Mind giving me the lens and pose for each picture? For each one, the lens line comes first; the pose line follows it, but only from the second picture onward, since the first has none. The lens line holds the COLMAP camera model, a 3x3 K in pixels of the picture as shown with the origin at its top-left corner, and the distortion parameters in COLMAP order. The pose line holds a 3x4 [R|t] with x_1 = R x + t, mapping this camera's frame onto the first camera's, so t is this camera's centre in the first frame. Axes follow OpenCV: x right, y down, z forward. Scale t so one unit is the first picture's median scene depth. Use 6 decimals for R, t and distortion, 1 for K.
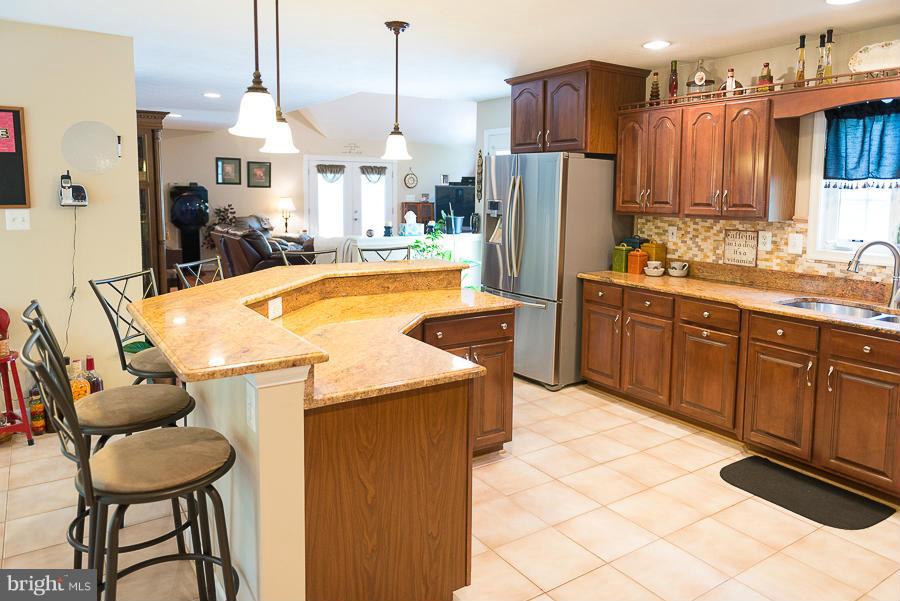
lens RADIAL K [[621.6, 0, 461.4], [0, 621.6, 253.5], [0, 0, 1]] dist [0.005221, 0.000041]
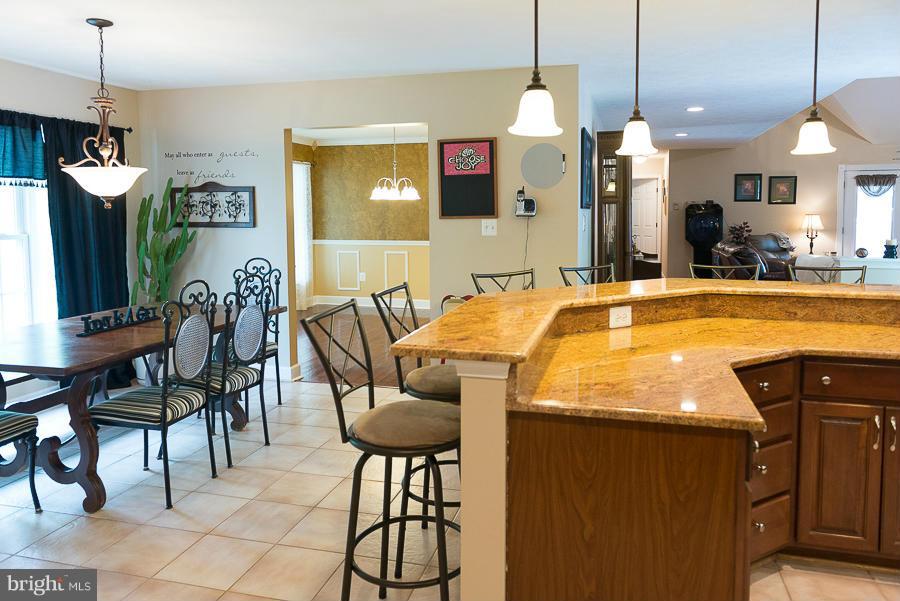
lens RADIAL K [[621.6, 0, 461.4], [0, 621.6, 253.5], [0, 0, 1]] dist [0.005221, 0.000041]
pose [[0.659449, 0.036835, -0.750846, 0.187336], [-0.063328, 0.997971, -0.006662, 0.009735], [0.749077, 0.051943, 0.660444, 0.138193]]
